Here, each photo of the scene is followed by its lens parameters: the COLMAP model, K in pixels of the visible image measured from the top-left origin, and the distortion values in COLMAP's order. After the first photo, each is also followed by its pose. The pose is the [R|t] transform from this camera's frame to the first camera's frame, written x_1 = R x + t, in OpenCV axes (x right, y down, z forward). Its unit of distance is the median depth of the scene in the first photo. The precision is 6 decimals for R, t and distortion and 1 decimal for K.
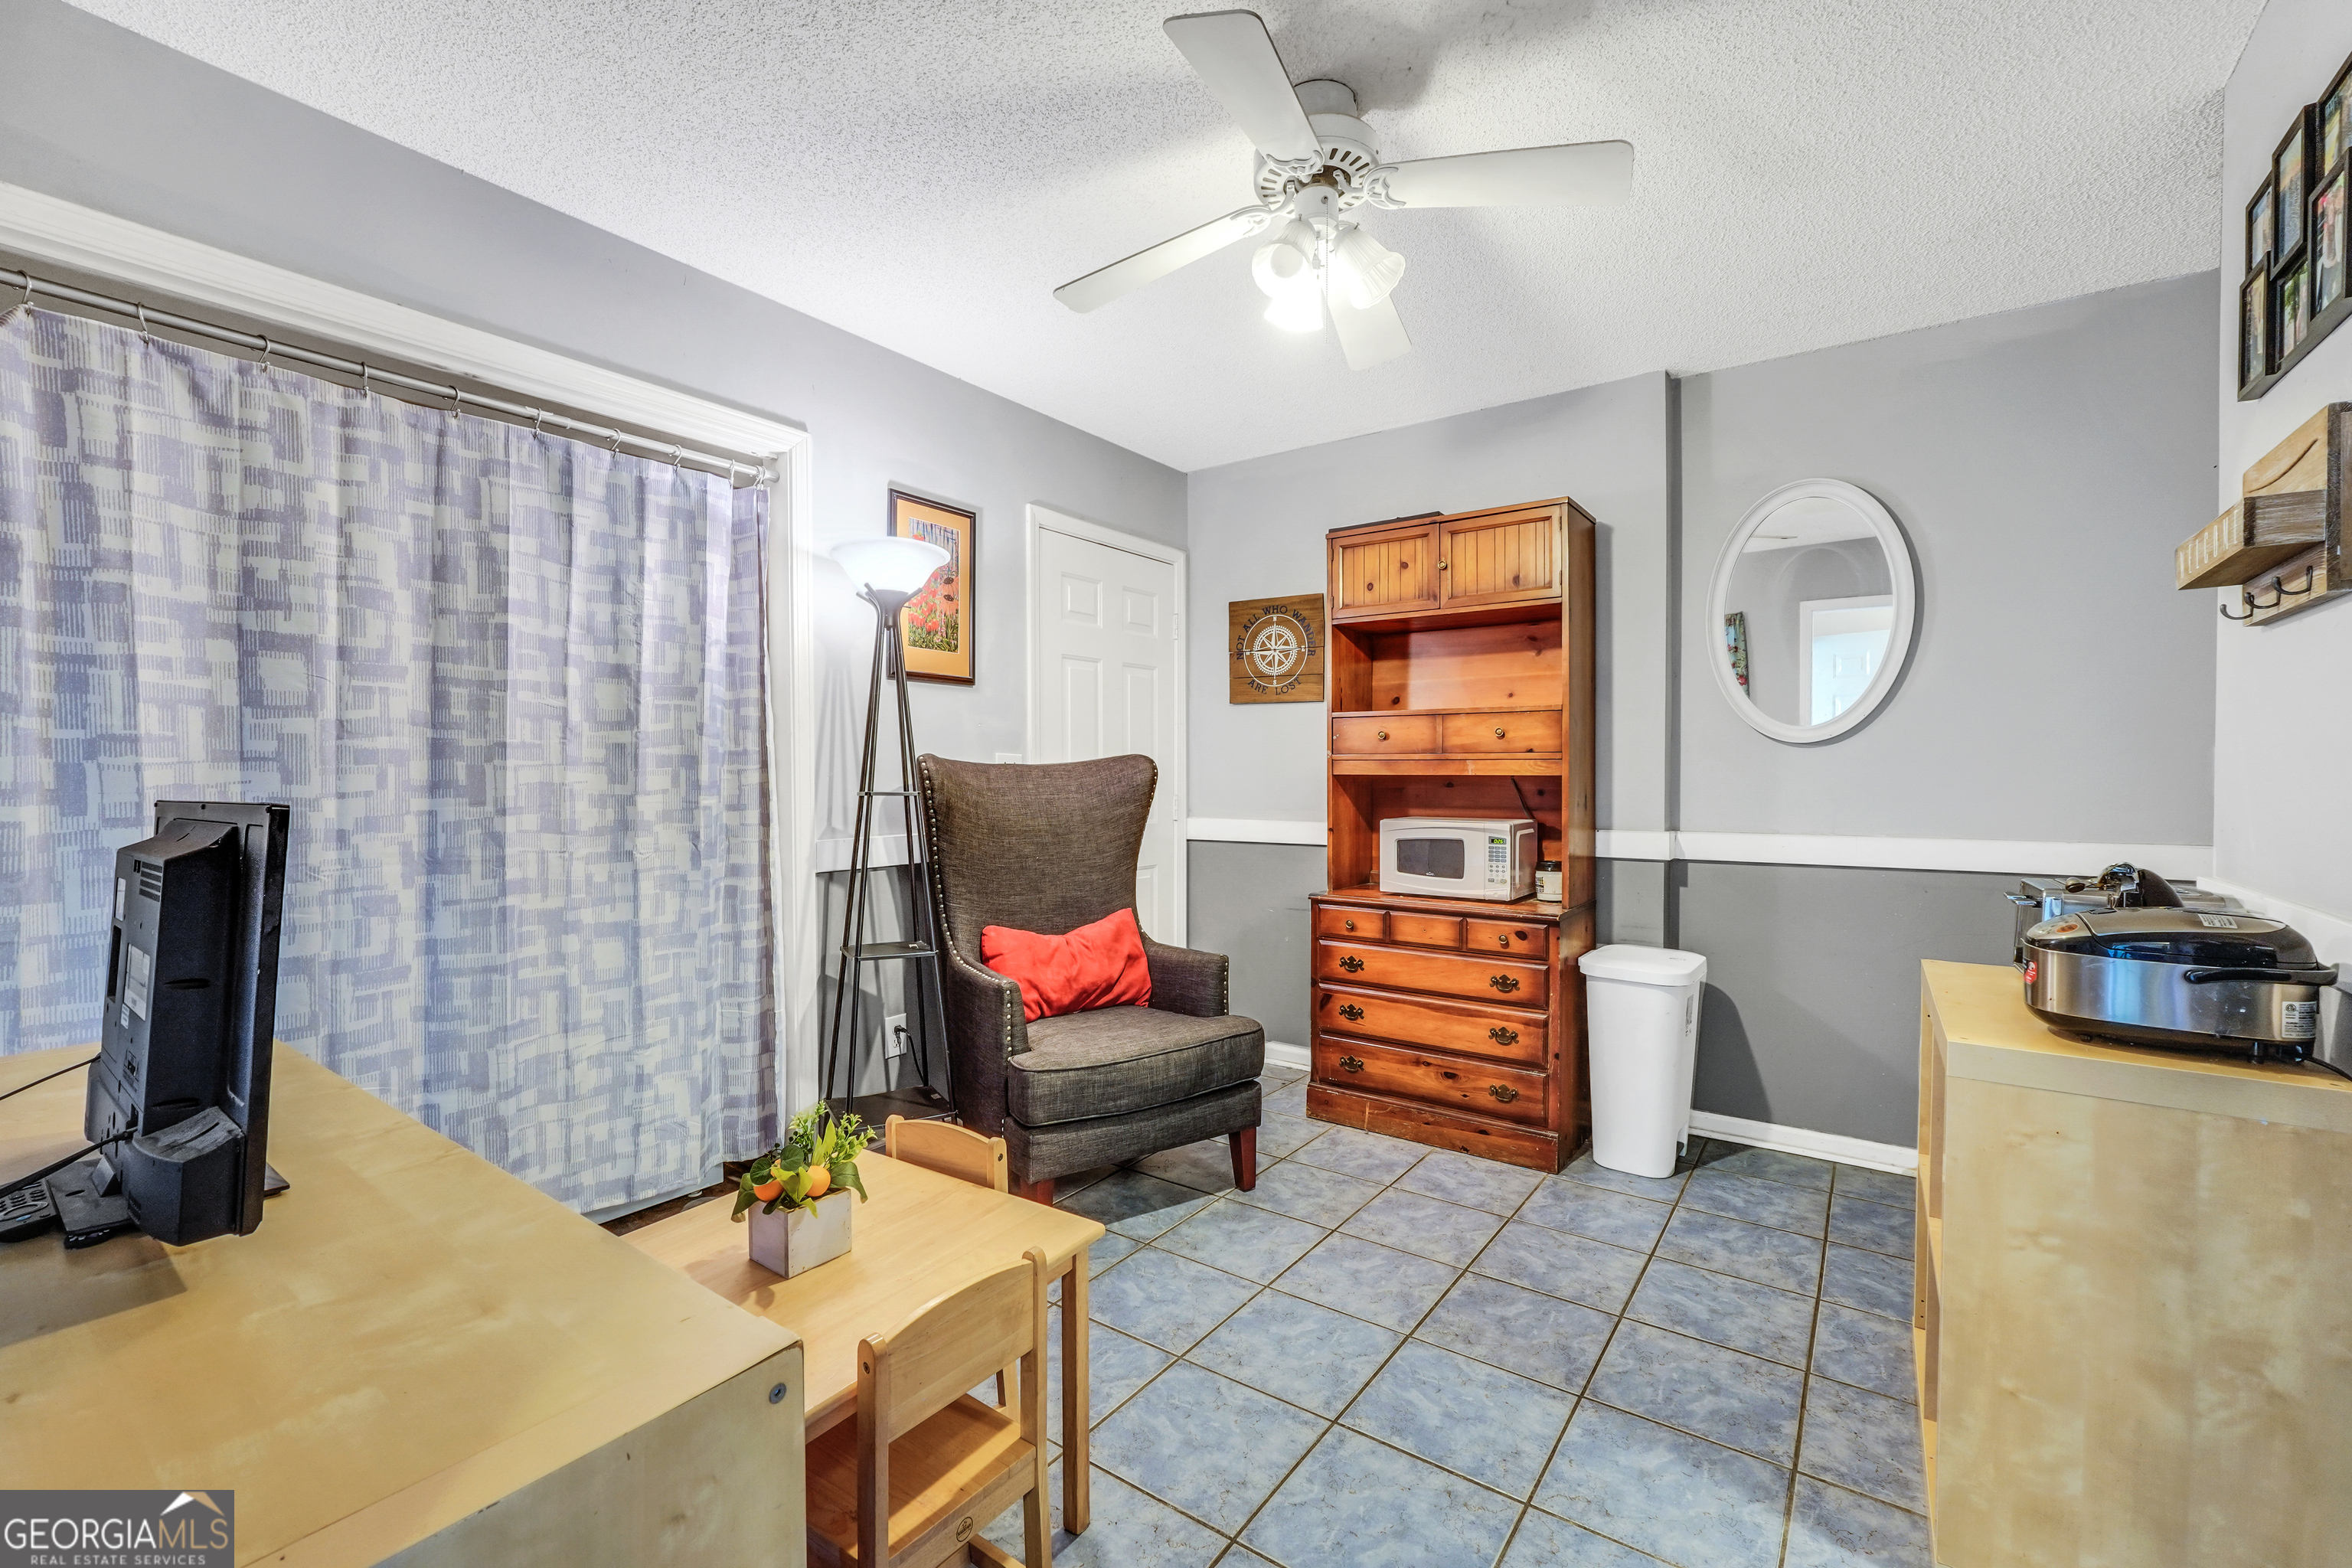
lens RADIAL K [[991.8, 0, 1166.8], [0, 991.8, 778.9], [0, 0, 1]] dist [-0.021657, 0.008552]
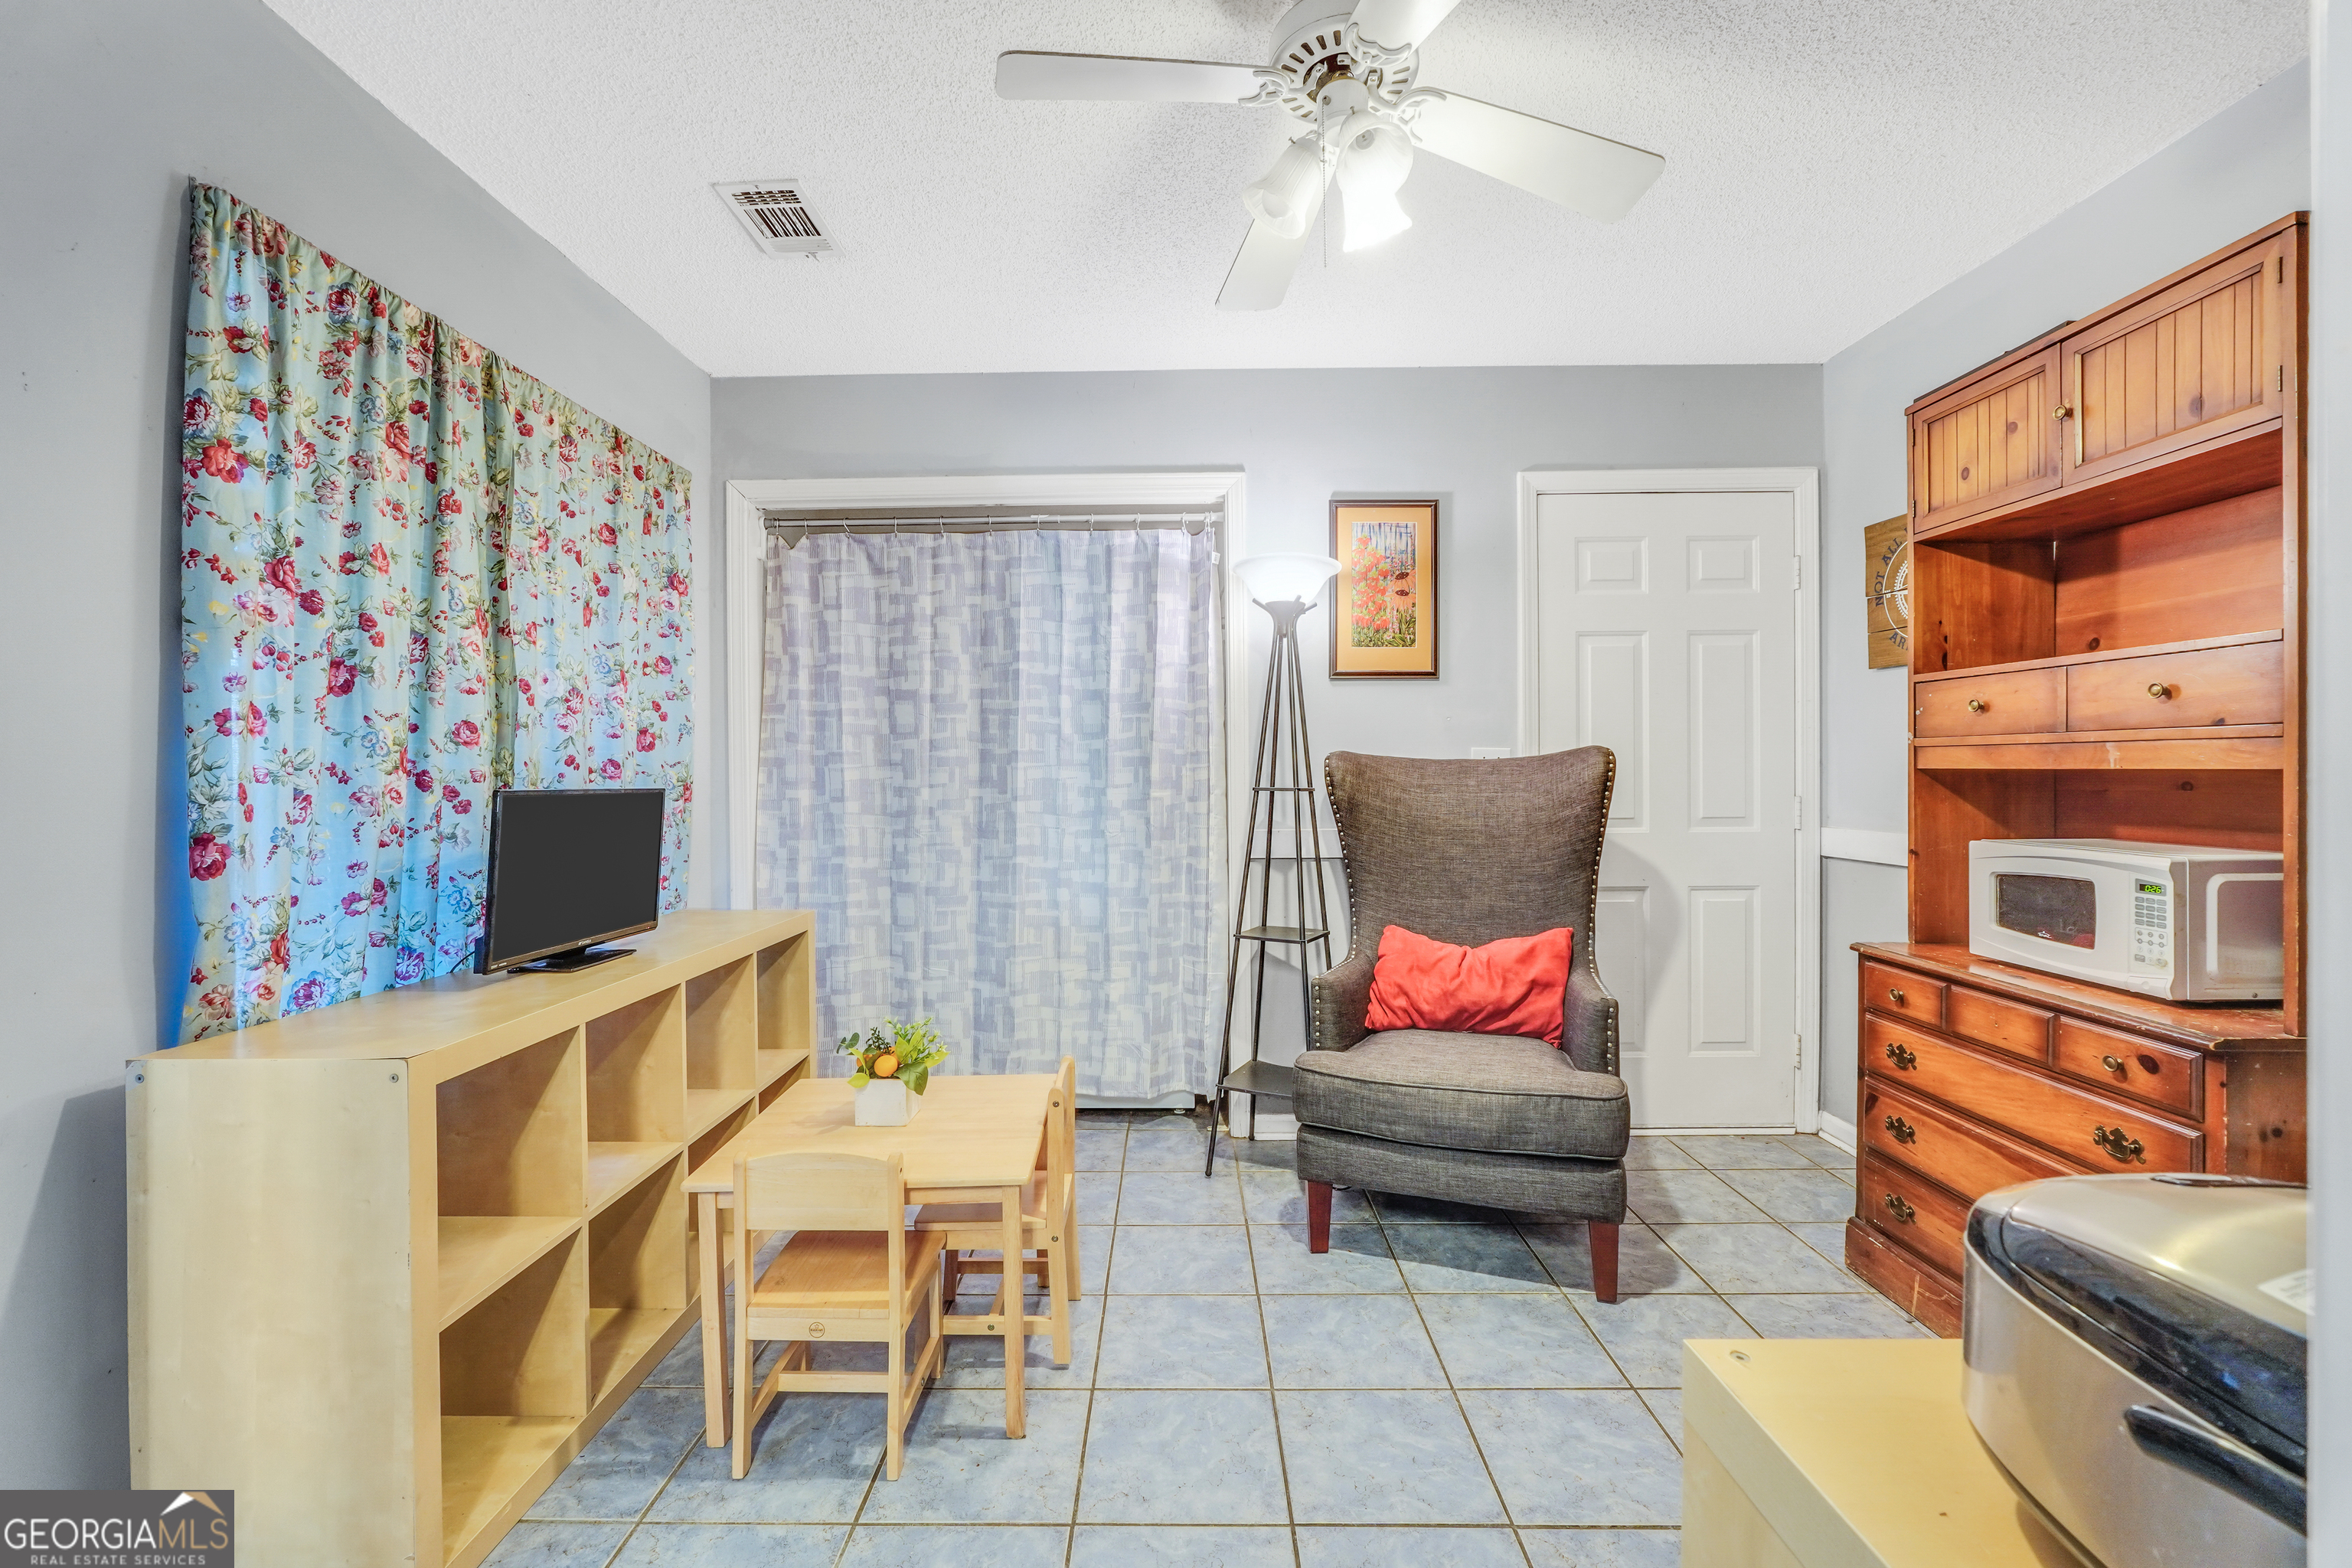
lens RADIAL K [[996.0, 0, 1166.8], [0, 996.0, 764.7], [0, 0, 1]] dist [-0.020320, 0.007543]
pose [[0.578689, -0.006964, -0.815518, 0.593273], [0.001999, 0.999973, -0.007120, -0.004812], [0.815546, 0.002490, 0.578688, 0.297484]]
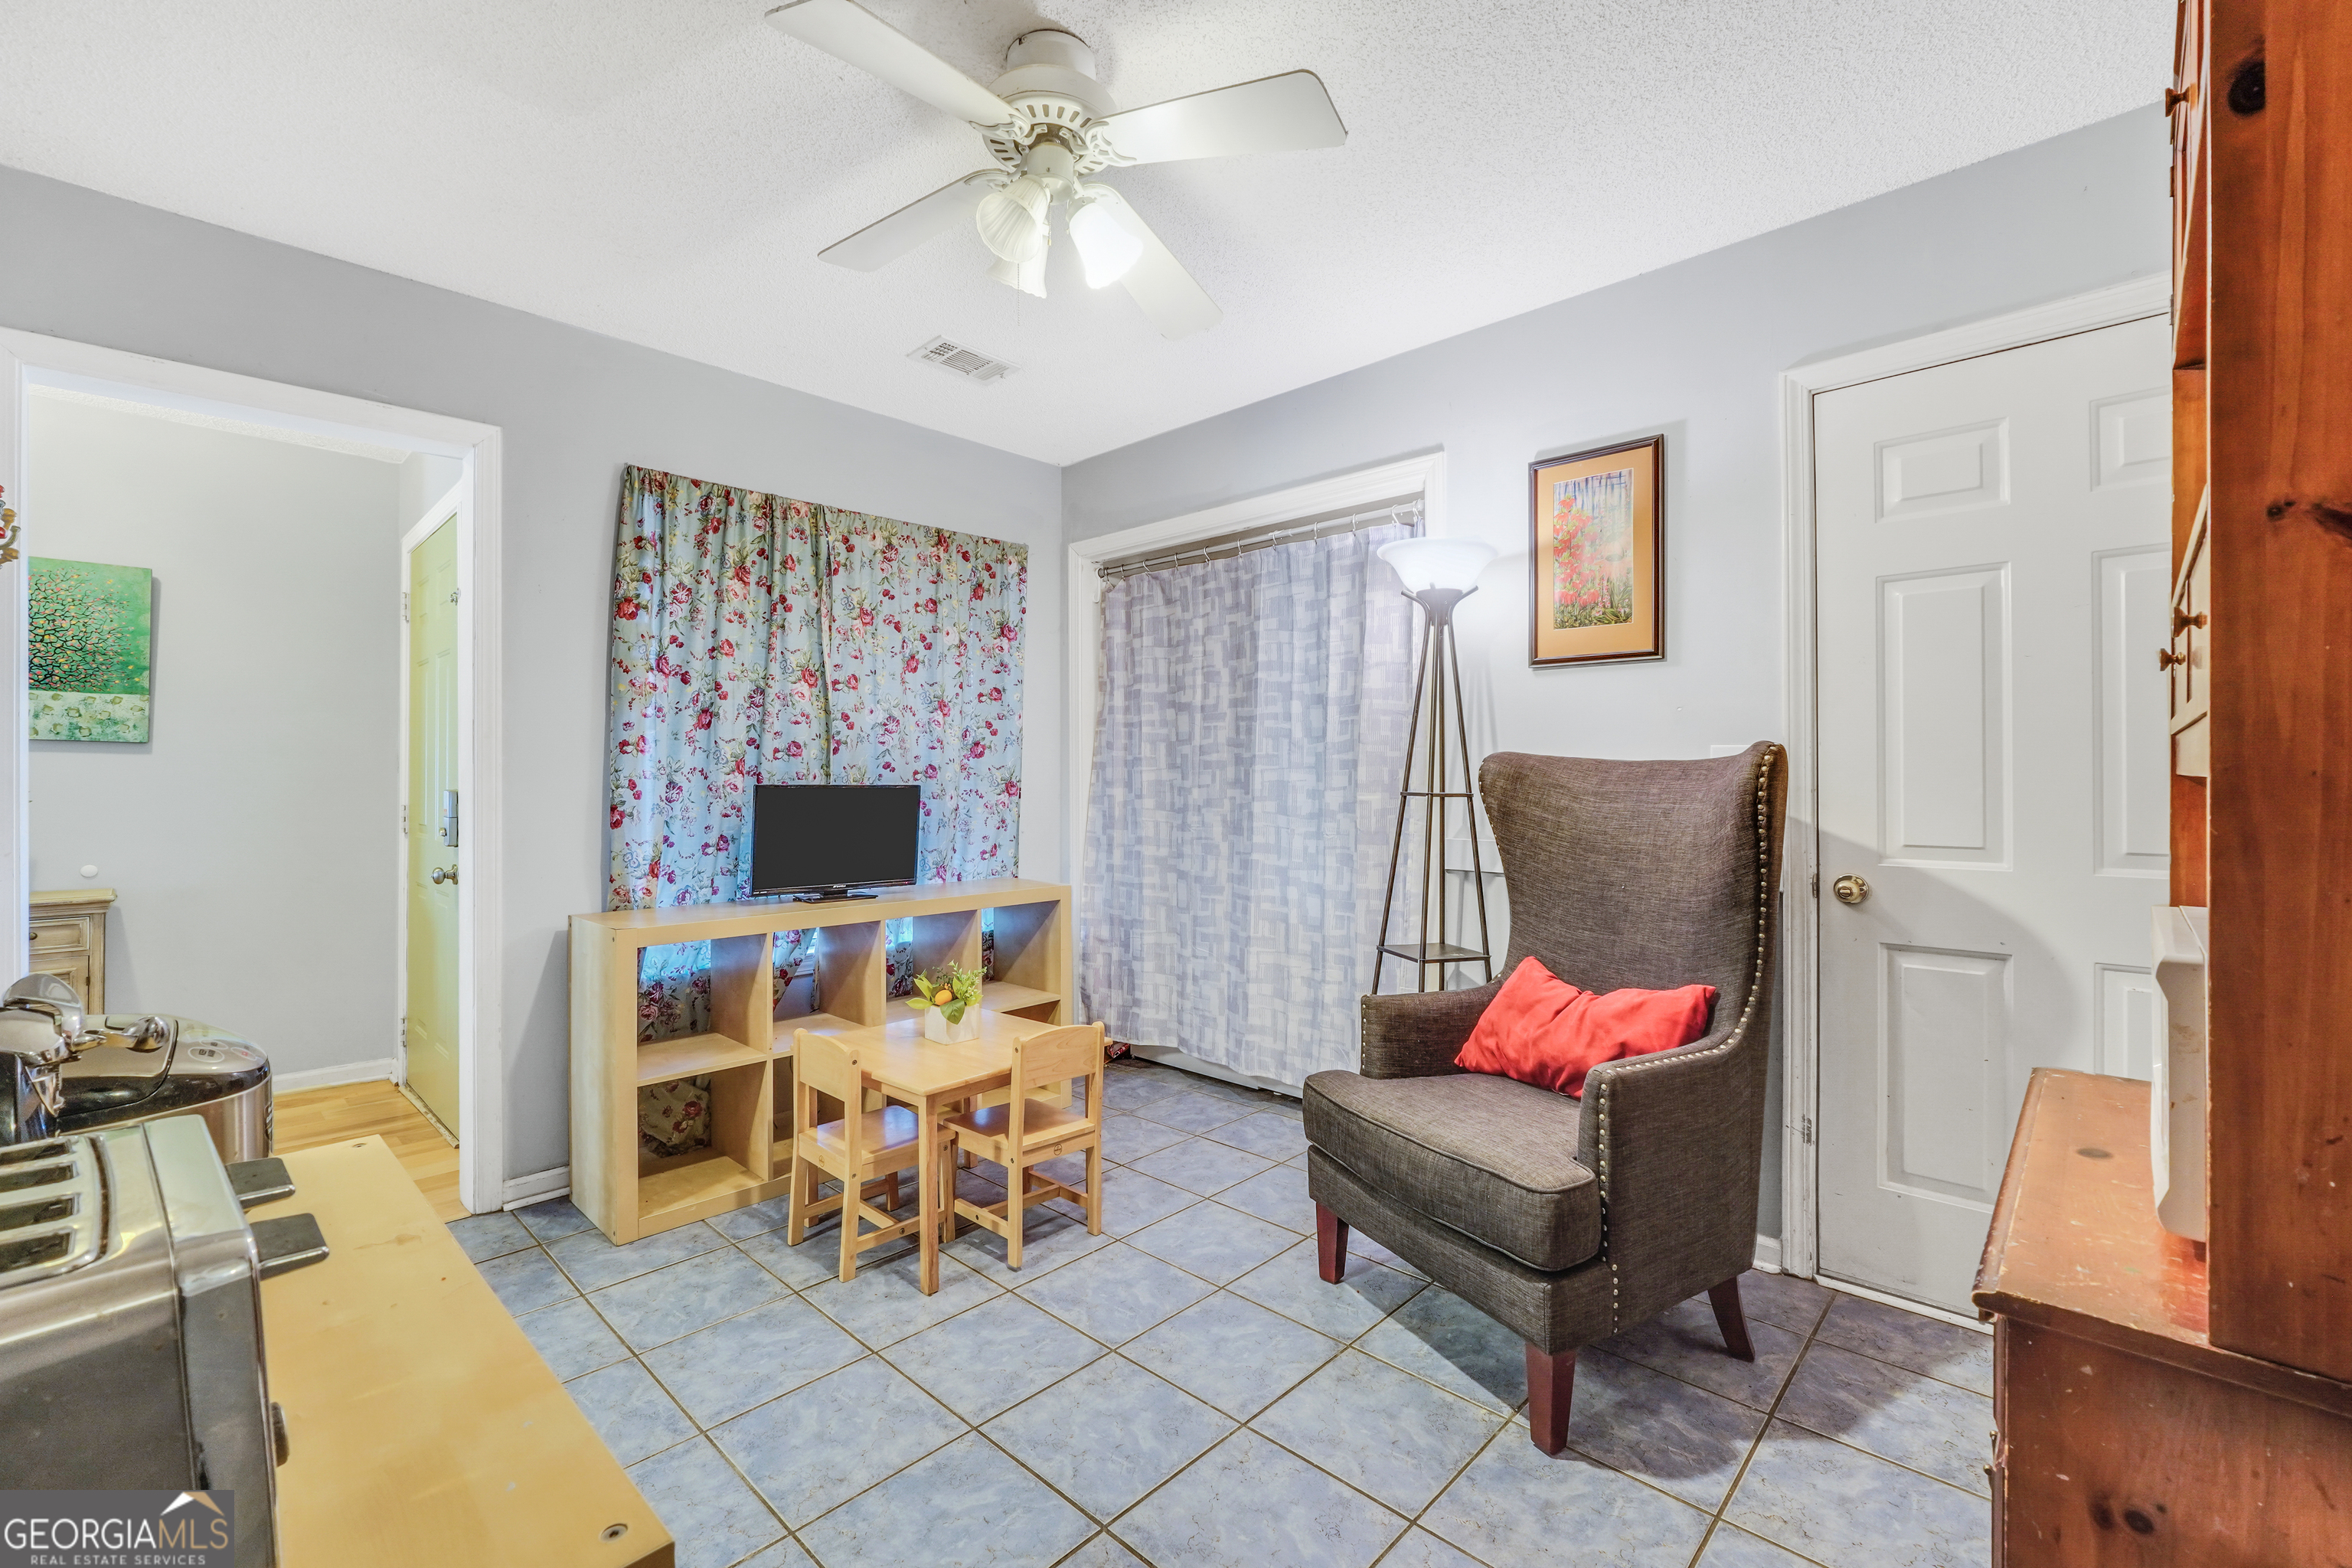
lens RADIAL K [[997.7, 0, 1156.0], [0, 997.7, 765.2], [0, 0, 1]] dist [-0.023075, 0.008765]
pose [[-0.138653, -0.007842, -0.990310, 0.829735], [-0.001518, 0.999969, -0.007706, -0.006944], [0.990340, 0.000435, -0.138661, 0.961311]]
